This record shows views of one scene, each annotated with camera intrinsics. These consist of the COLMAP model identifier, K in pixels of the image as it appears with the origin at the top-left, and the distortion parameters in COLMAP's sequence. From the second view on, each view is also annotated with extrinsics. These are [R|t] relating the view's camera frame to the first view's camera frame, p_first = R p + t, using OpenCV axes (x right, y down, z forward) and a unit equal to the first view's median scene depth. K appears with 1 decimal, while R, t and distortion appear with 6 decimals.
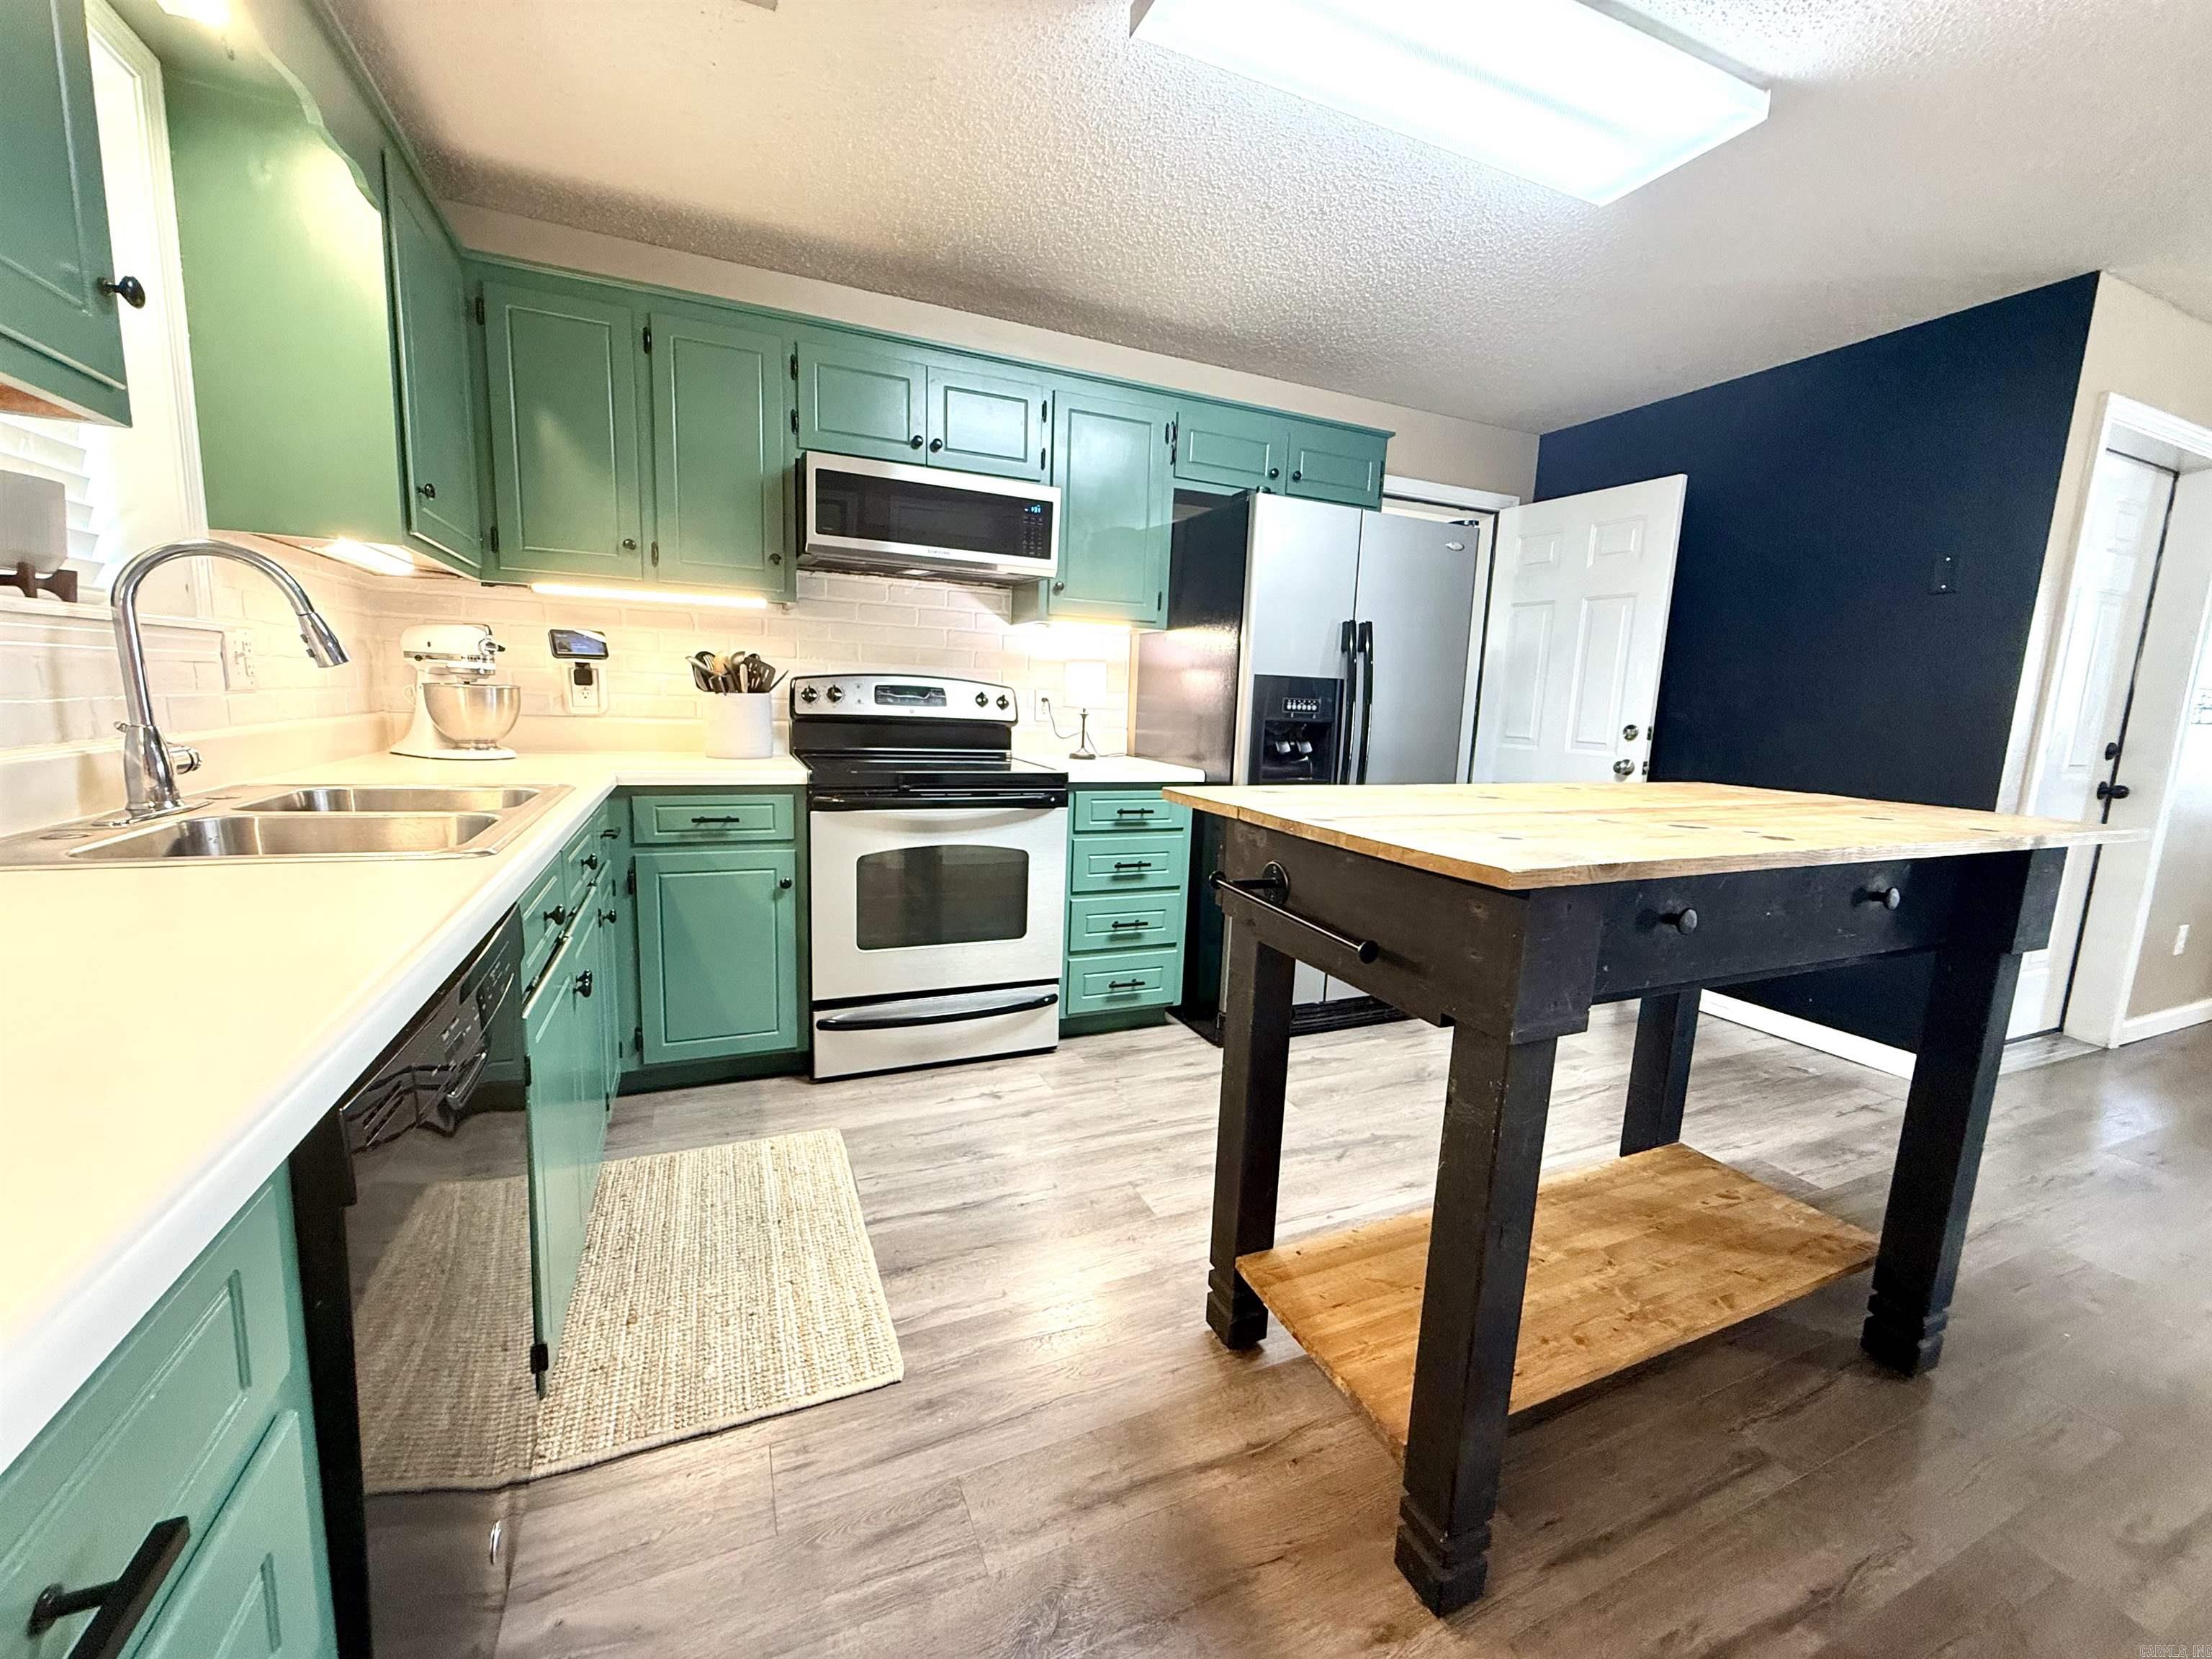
lens RADIAL K [[883.5, 0, 1109.1], [0, 883.5, 824.9], [0, 0, 1]] dist [-0.006035, -0.000034]
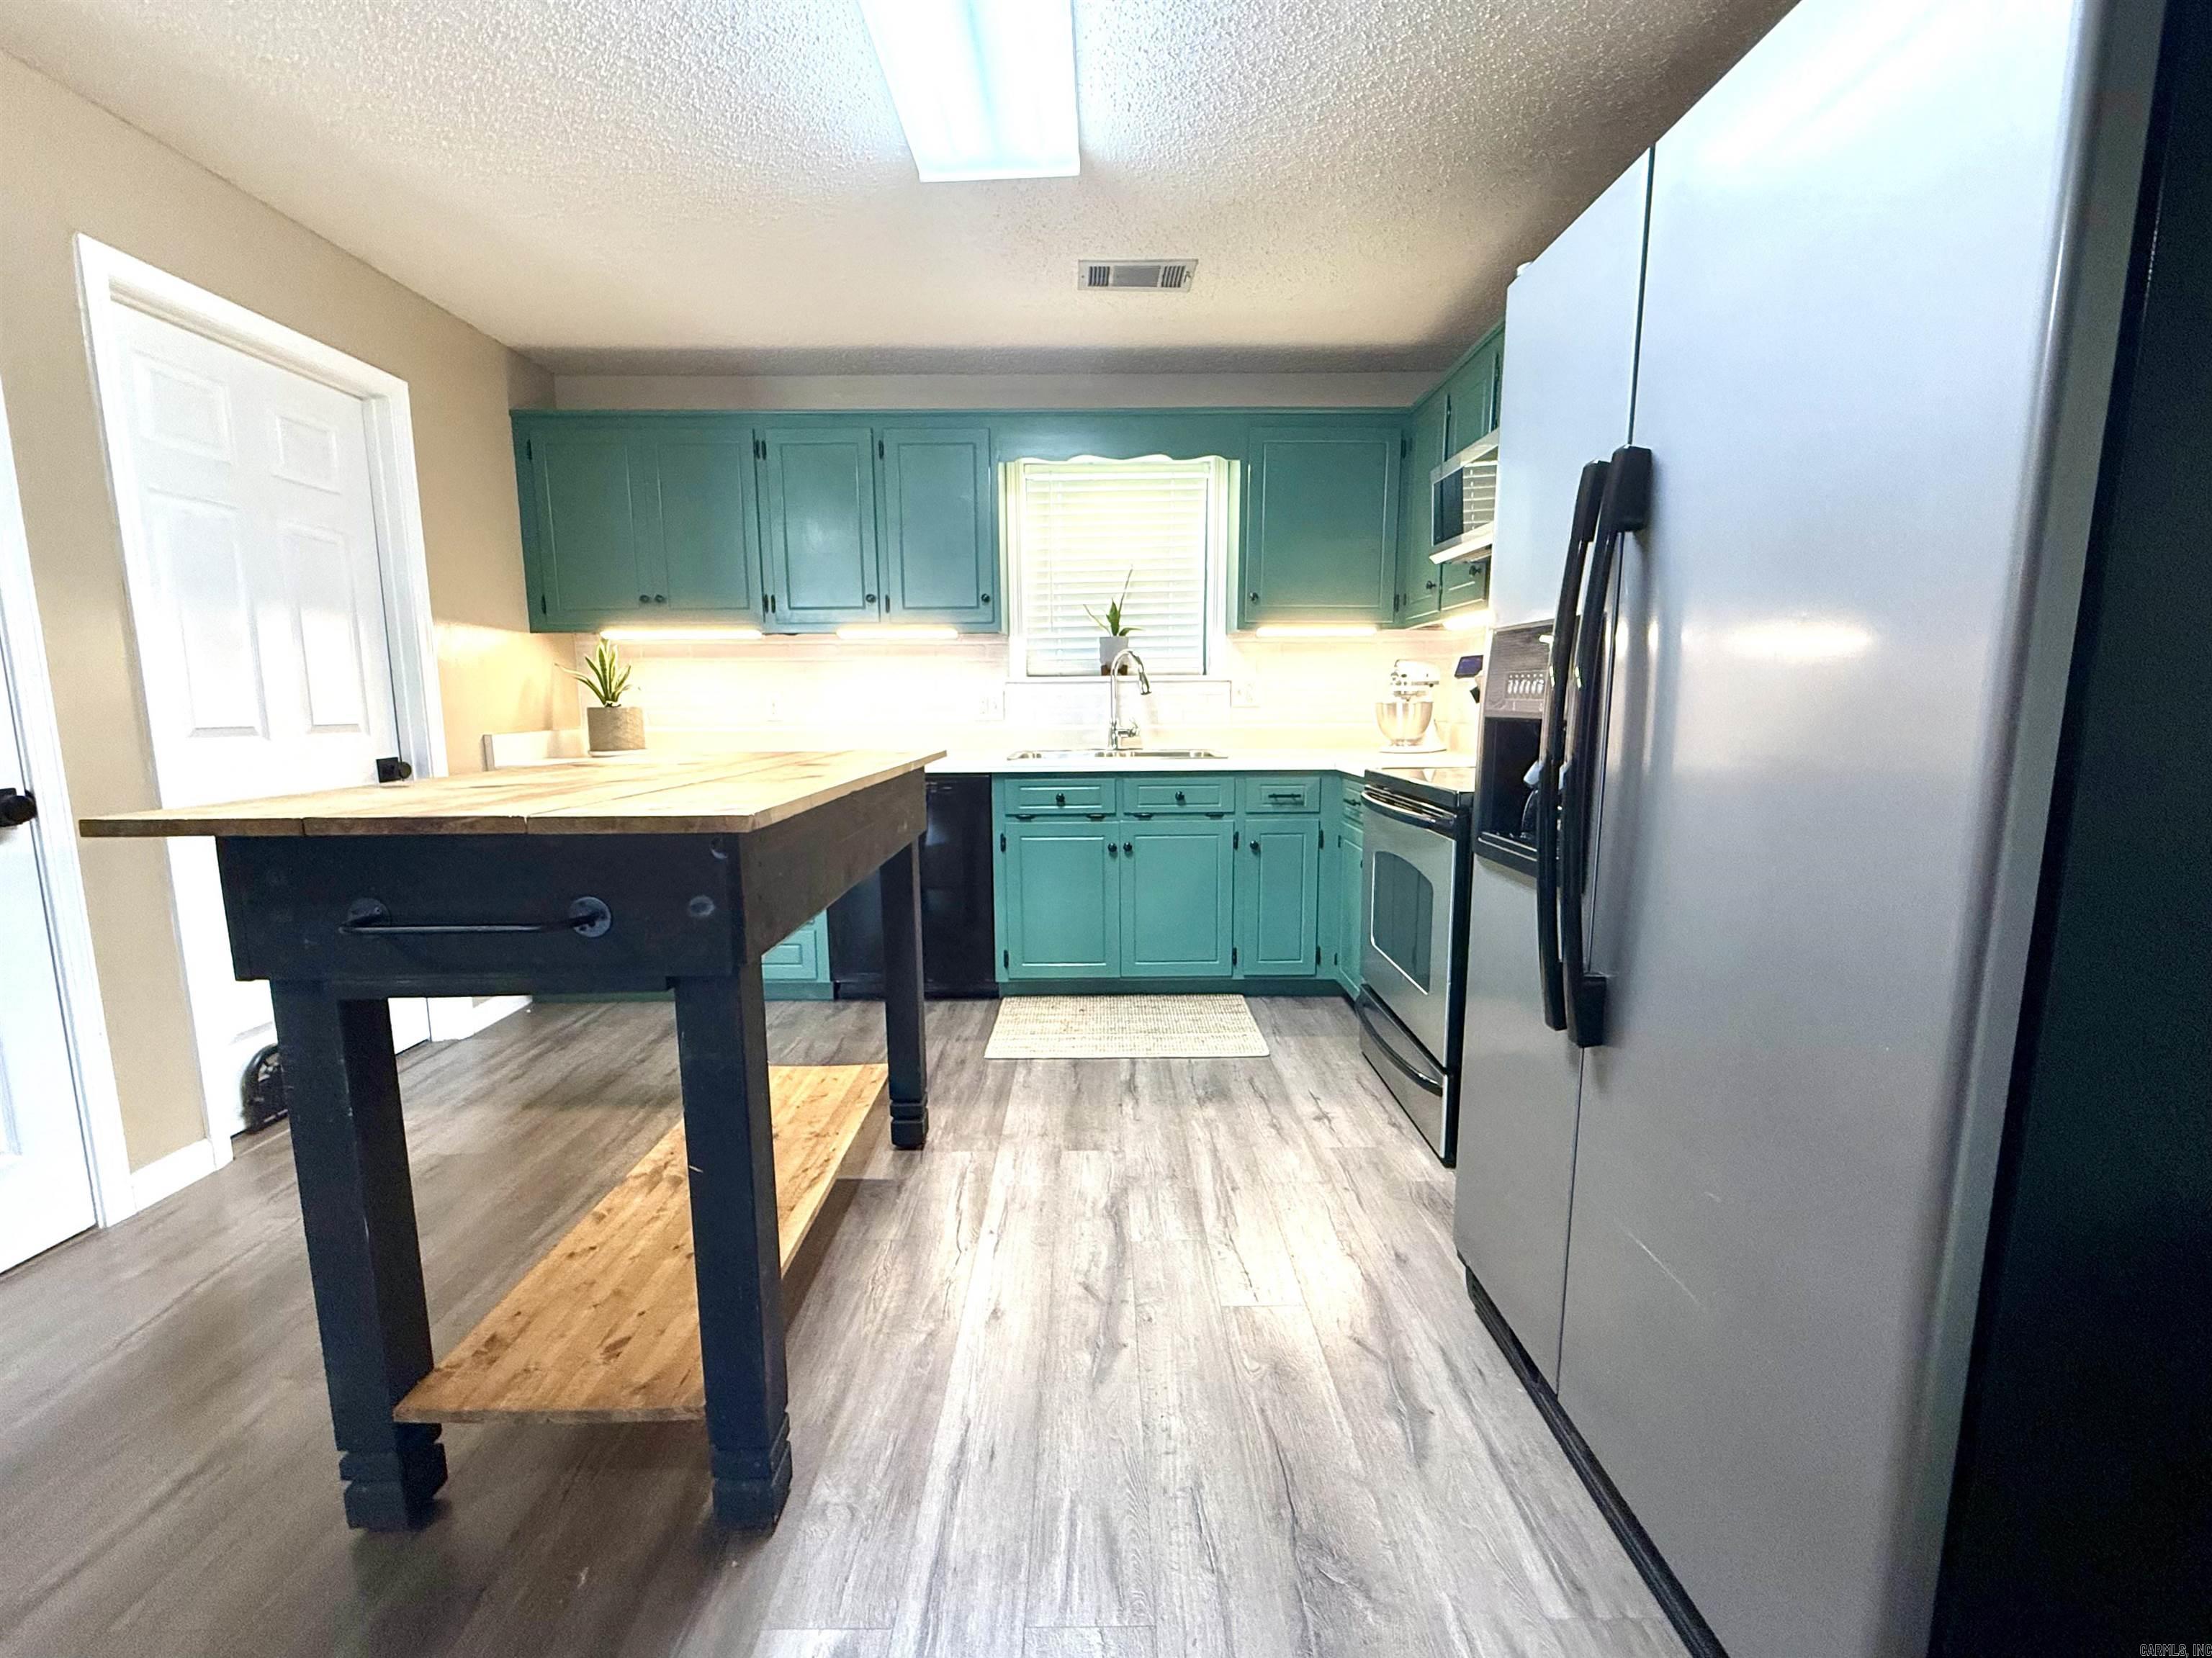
lens RADIAL K [[934.1, 0, 1099.3], [0, 934.1, 831.5], [0, 0, 1]] dist [-0.003123, 0.002892]
pose [[-0.403757, 0.092024, -0.910226, 0.785554], [-0.141548, 0.976664, 0.161529, -0.111696], [0.903850, 0.194060, -0.381309, 1.025483]]
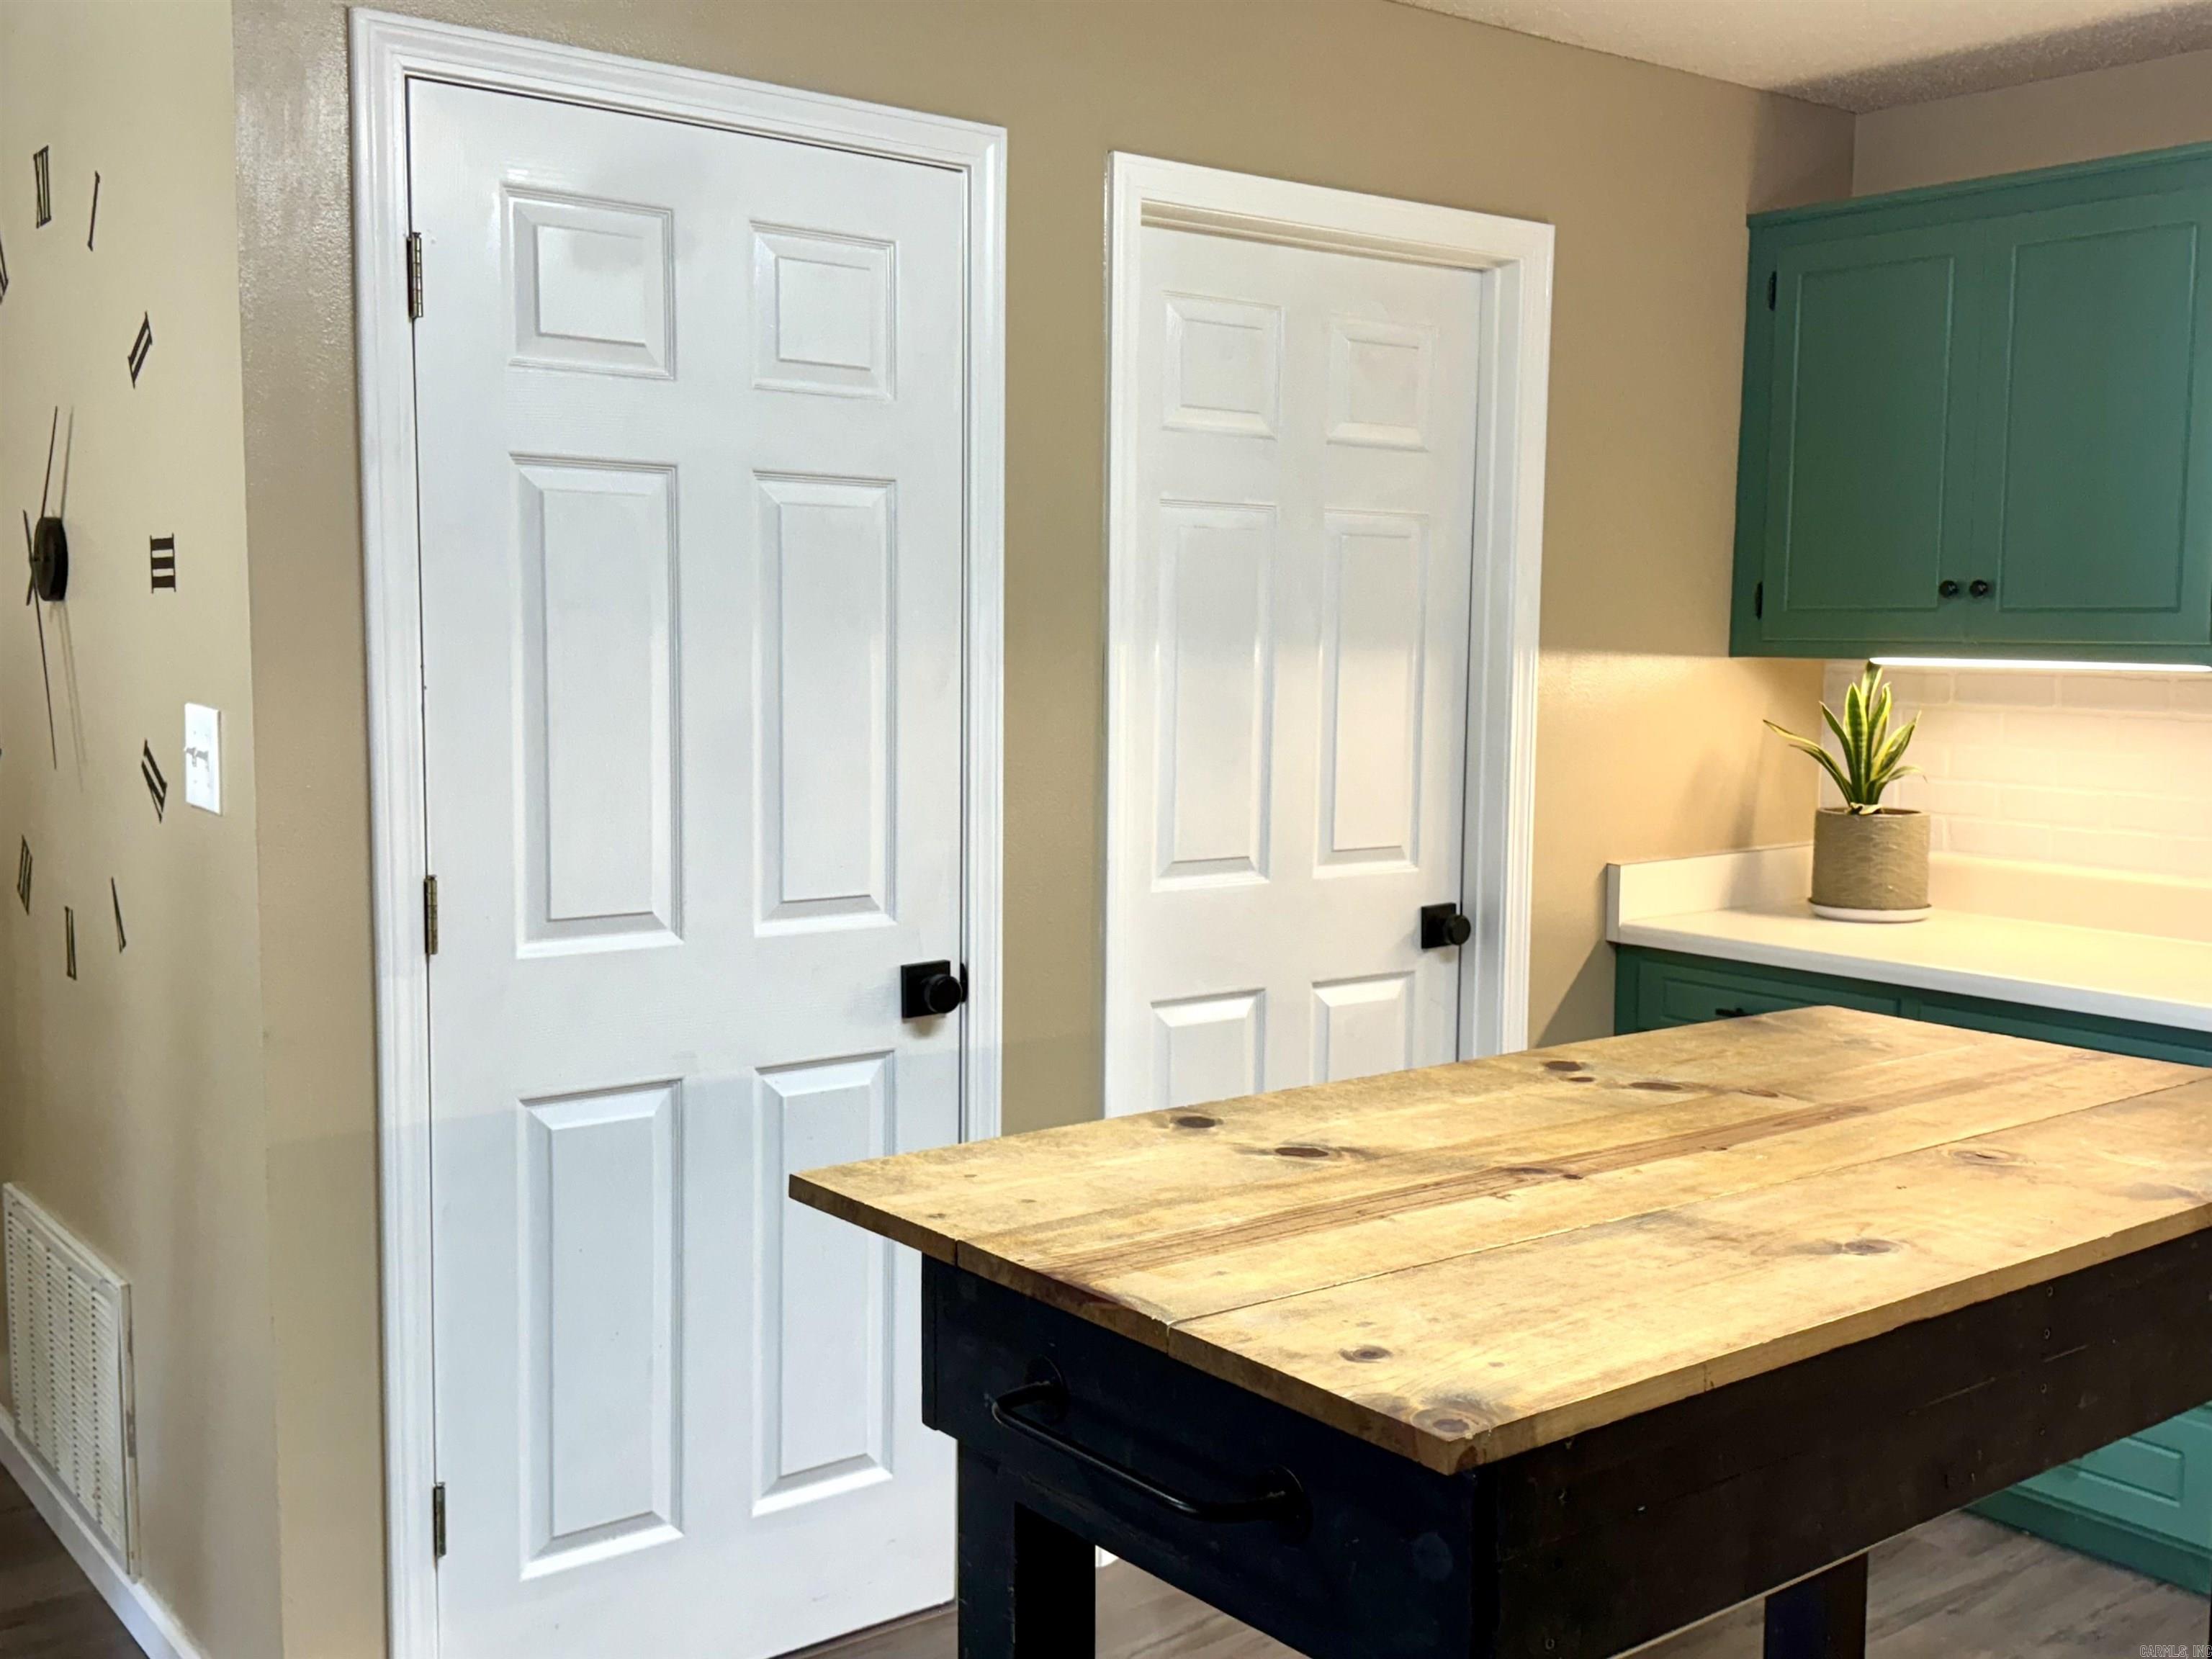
lens RADIAL K [[2206.9, 0, 1105.6], [0, 2206.9, 857.8], [0, 0, 1]] dist [0.047153, 0.000000]
pose [[-0.968554, -0.023361, -0.247703, 0.688198], [-0.083813, 0.968028, 0.236427, -0.251742], [0.234260, 0.249753, -0.939545, 1.131709]]
